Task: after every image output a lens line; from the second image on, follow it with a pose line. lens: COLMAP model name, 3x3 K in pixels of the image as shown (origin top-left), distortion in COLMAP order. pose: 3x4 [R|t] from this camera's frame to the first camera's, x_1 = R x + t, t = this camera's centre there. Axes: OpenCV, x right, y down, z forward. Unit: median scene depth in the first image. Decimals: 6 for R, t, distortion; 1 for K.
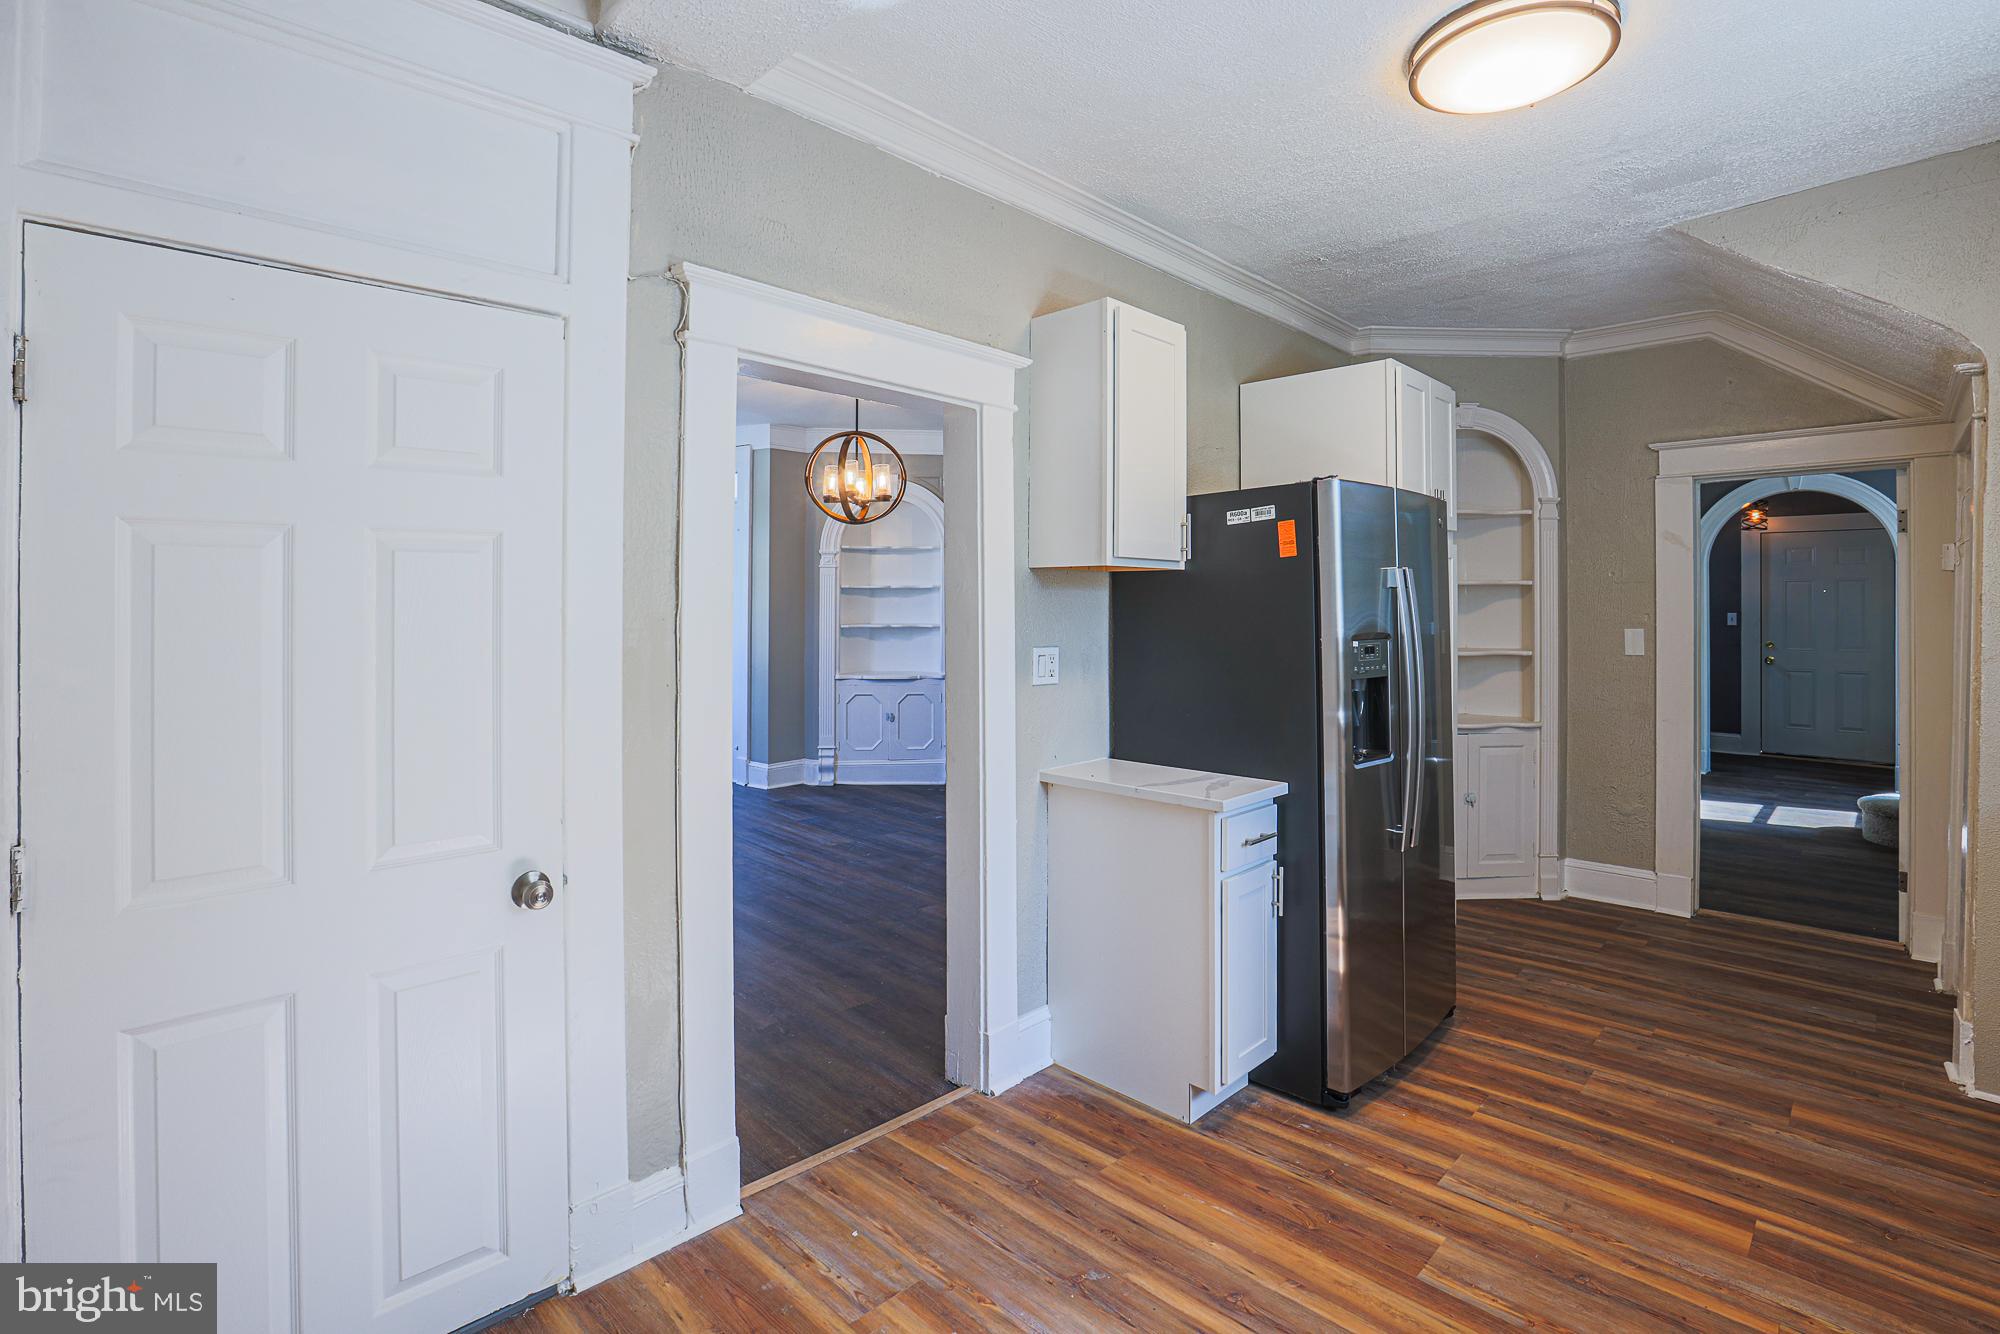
lens RADIAL K [[986.7, 0, 997.9], [0, 986.7, 600.7], [0, 0, 1]] dist [-0.040722, 0.011384]
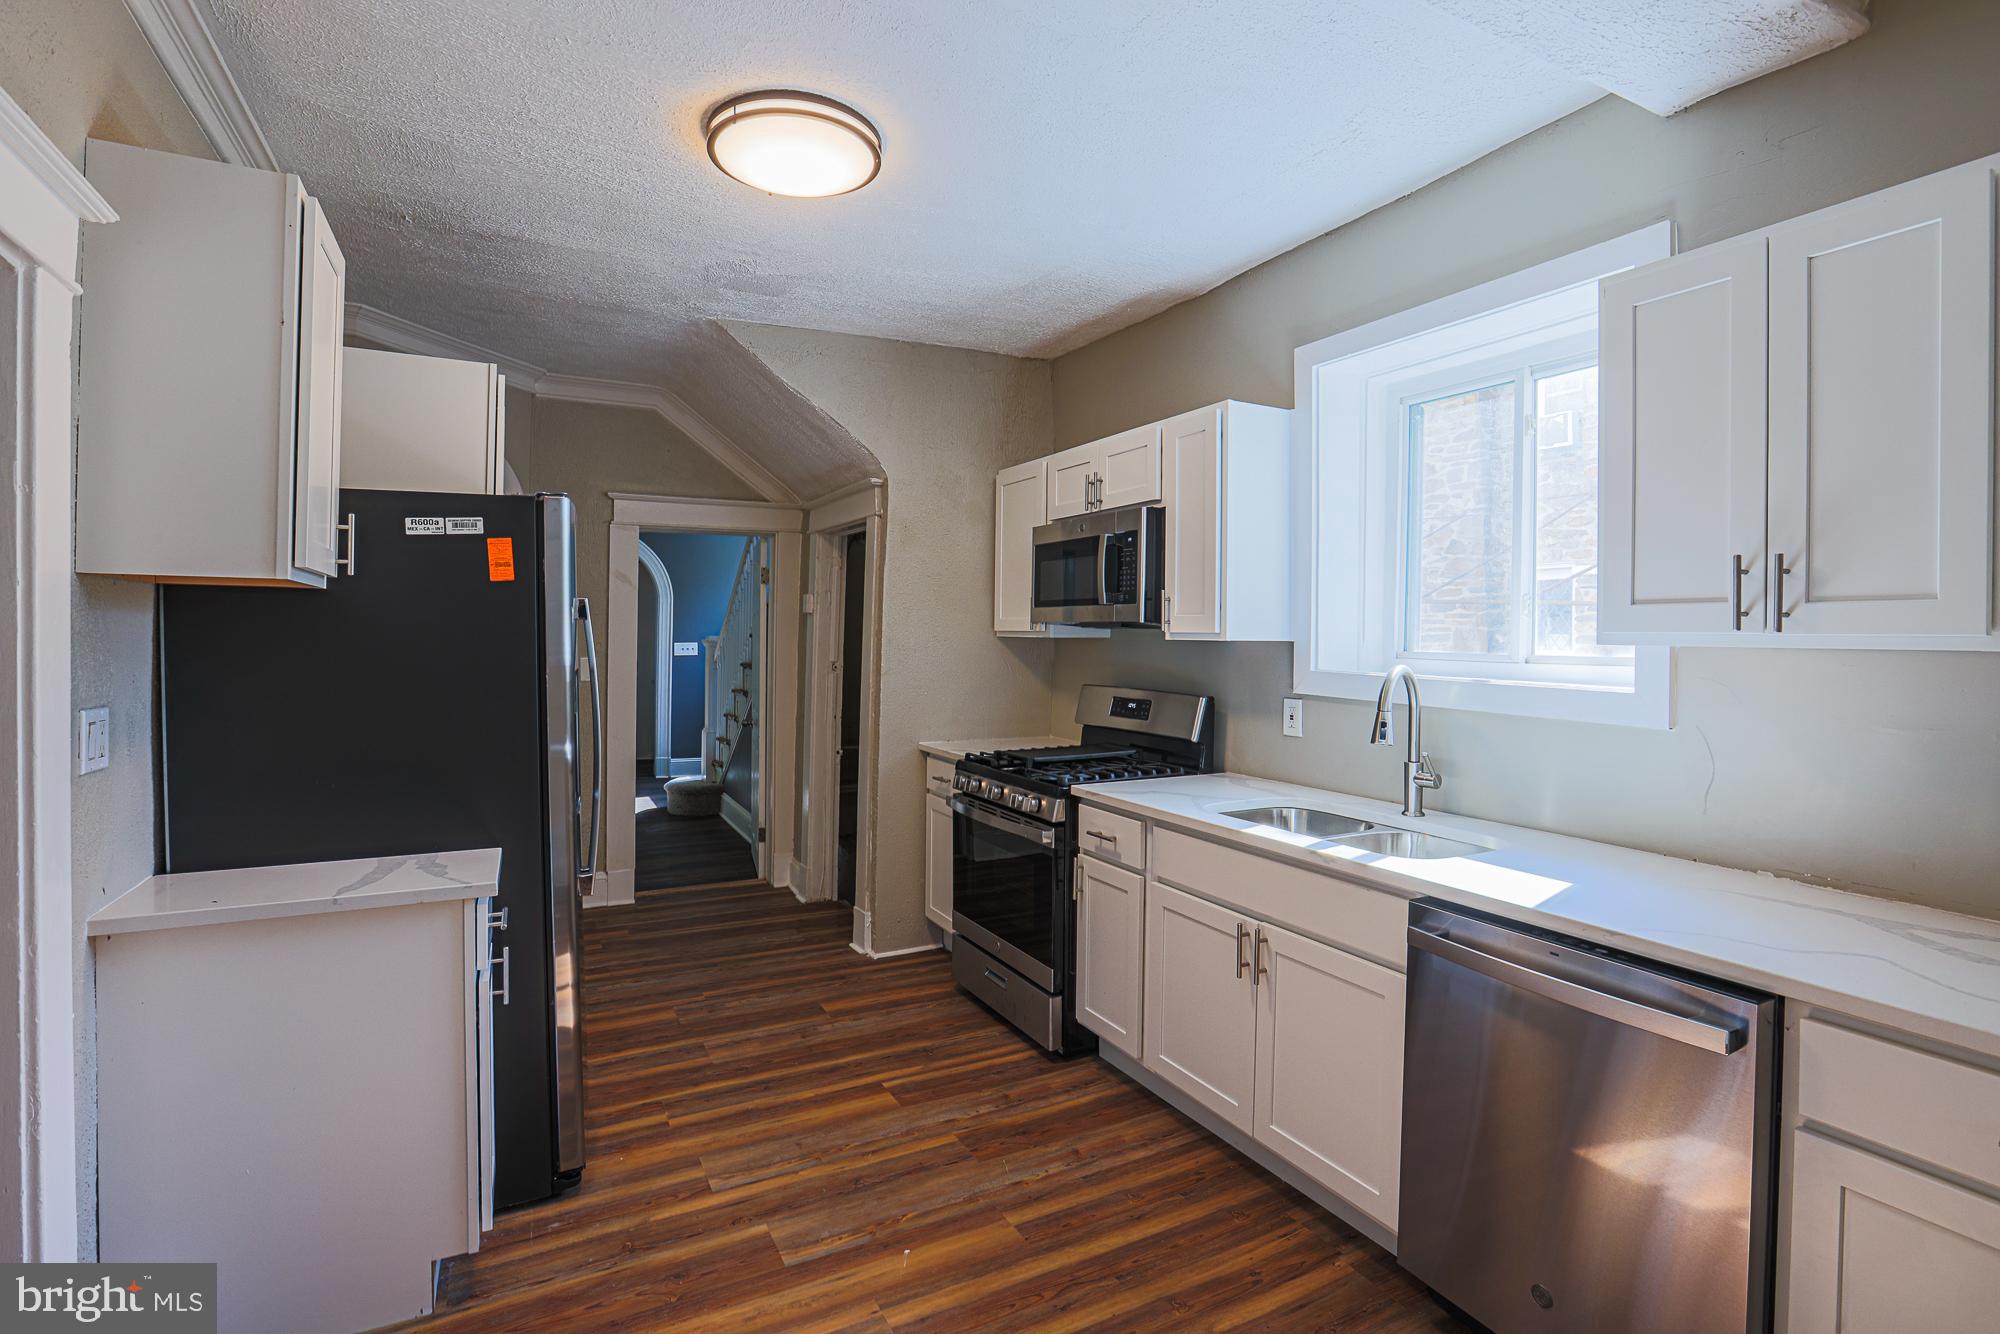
lens RADIAL K [[927.2, 0, 1055.7], [0, 927.2, 651.7], [0, 0, 1]] dist [-0.042338, 0.011271]
pose [[0.281675, -0.014728, 0.959397, -0.278841], [-0.011125, 0.999765, 0.018614, -0.002839], [-0.959445, -0.015917, 0.281445, 0.276625]]
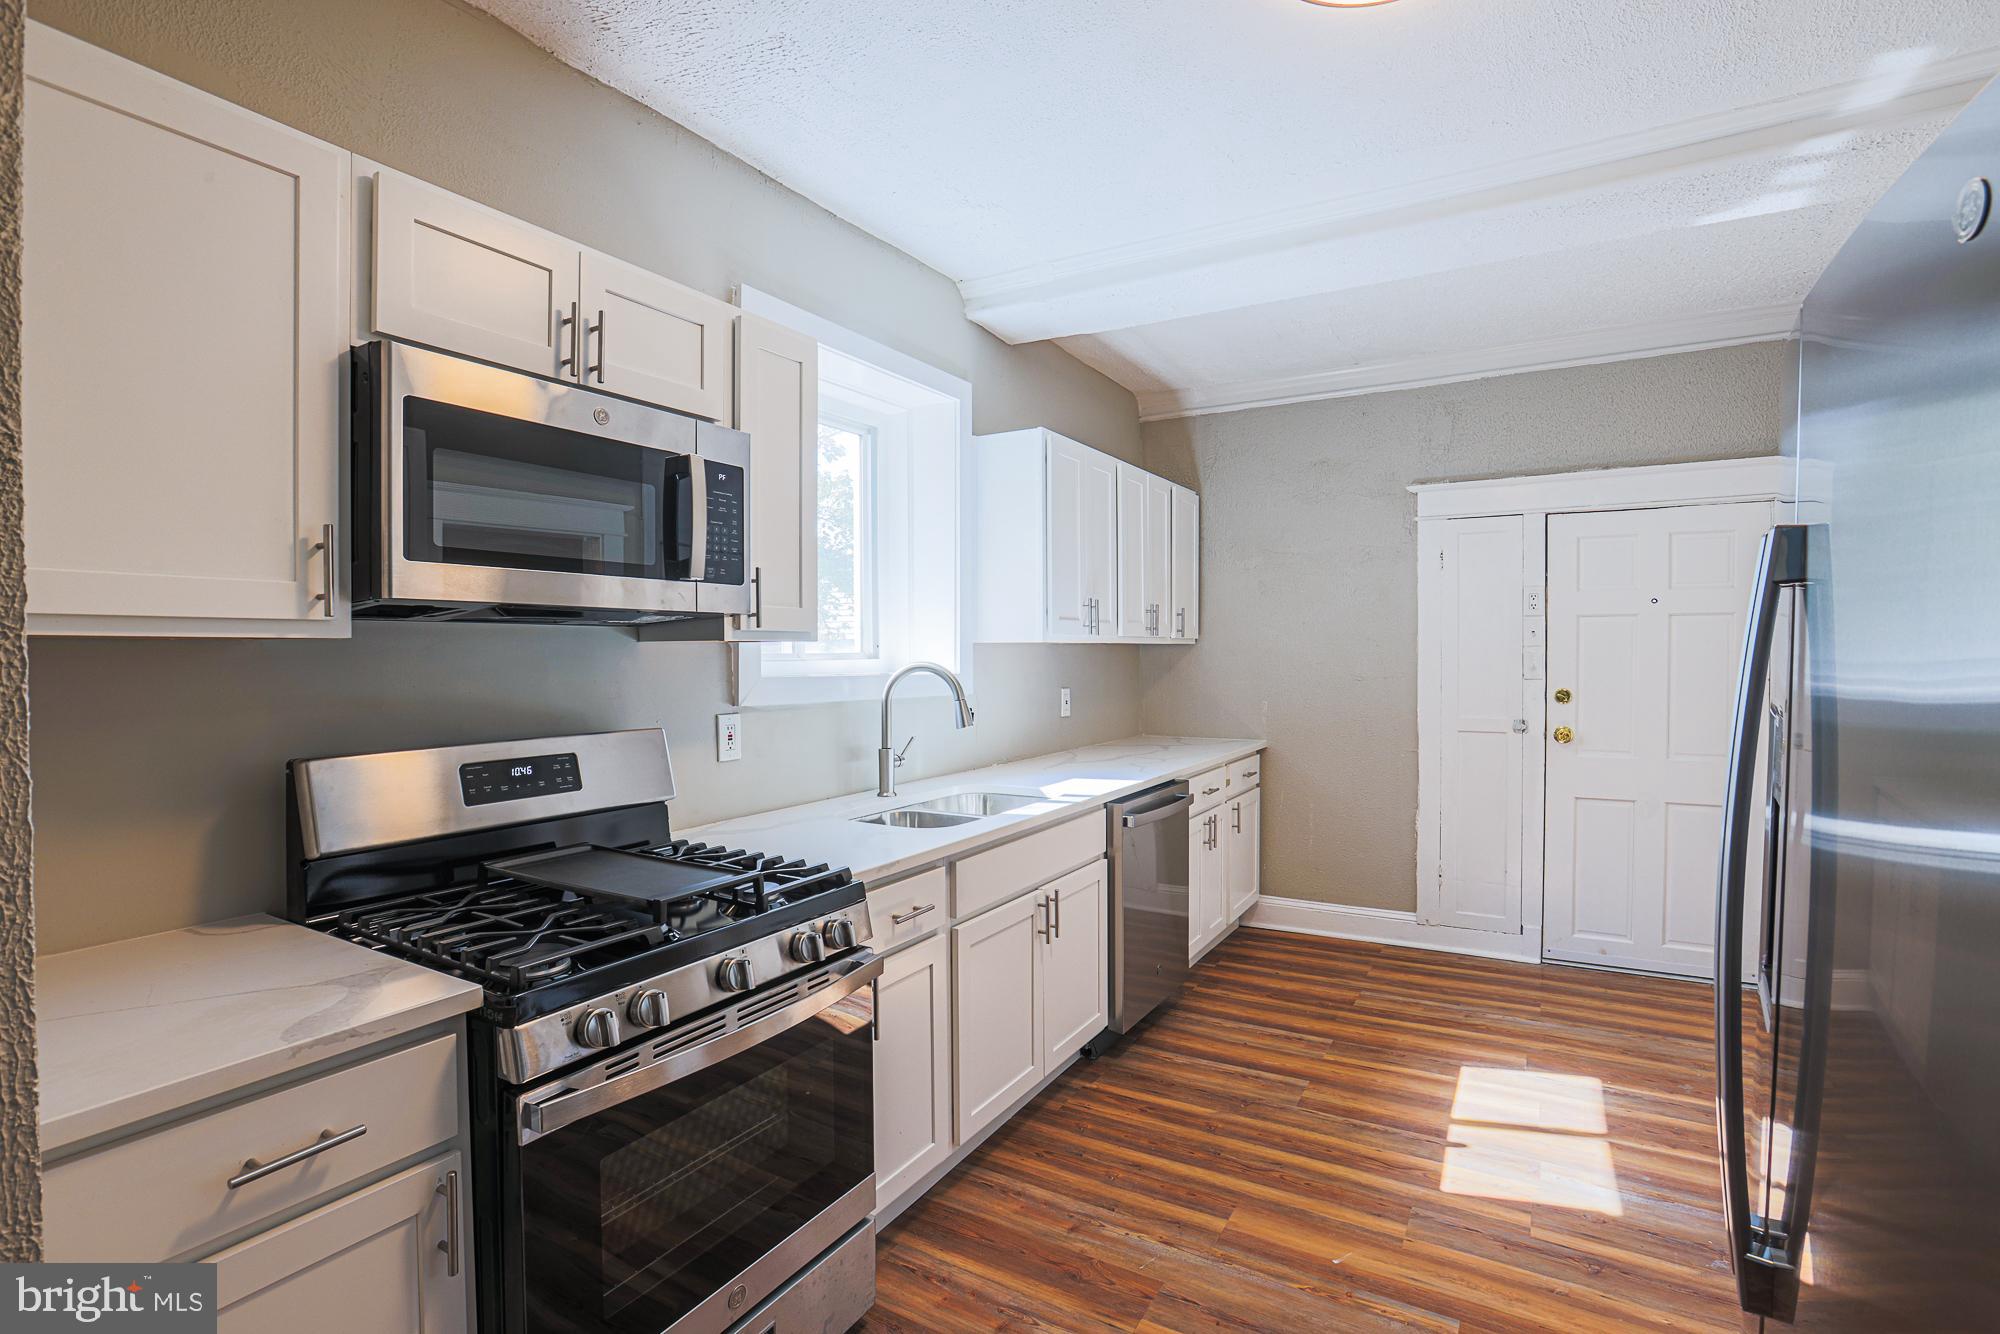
lens RADIAL K [[986.7, 0, 957.8], [0, 986.7, 656.1], [0, 0, 1]] dist [-0.040722, 0.011384]
pose [[-0.978277, -0.006783, -0.207189, 0.725104], [-0.006351, 0.999976, -0.002750, 0.017695], [0.207203, -0.001375, -0.978297, 1.177284]]
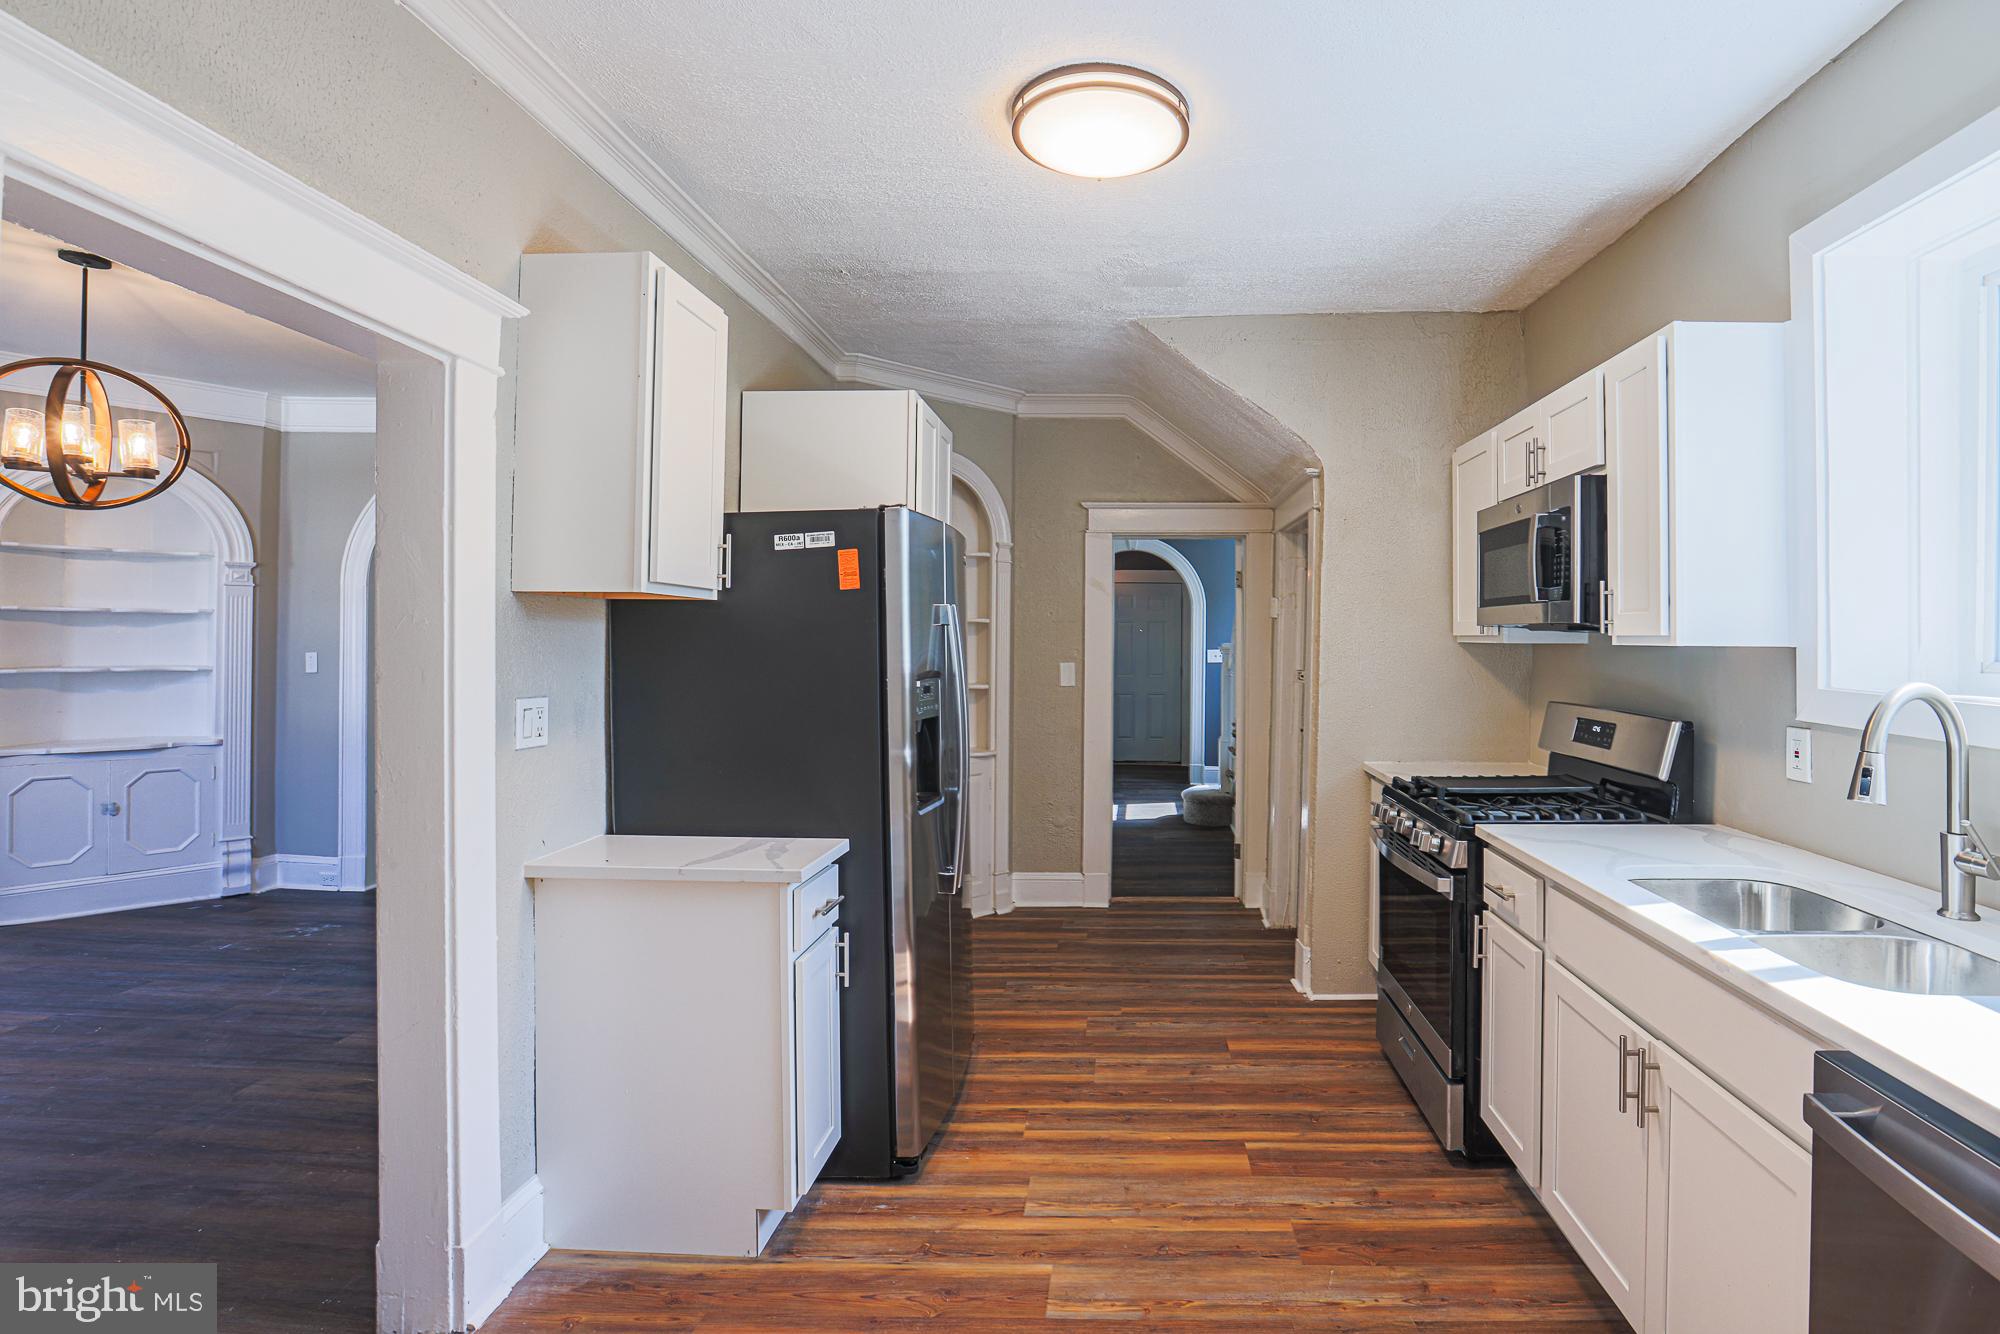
lens RADIAL K [[986.7, 0, 1159.1], [0, 986.7, 637.6], [0, 0, 1]] dist [-0.040722, 0.011384]
pose [[0.710747, 0.005326, 0.703427, -0.121456], [-0.007381, 0.999973, -0.000113, -0.001804], [-0.703409, -0.005111, 0.710767, 0.131547]]
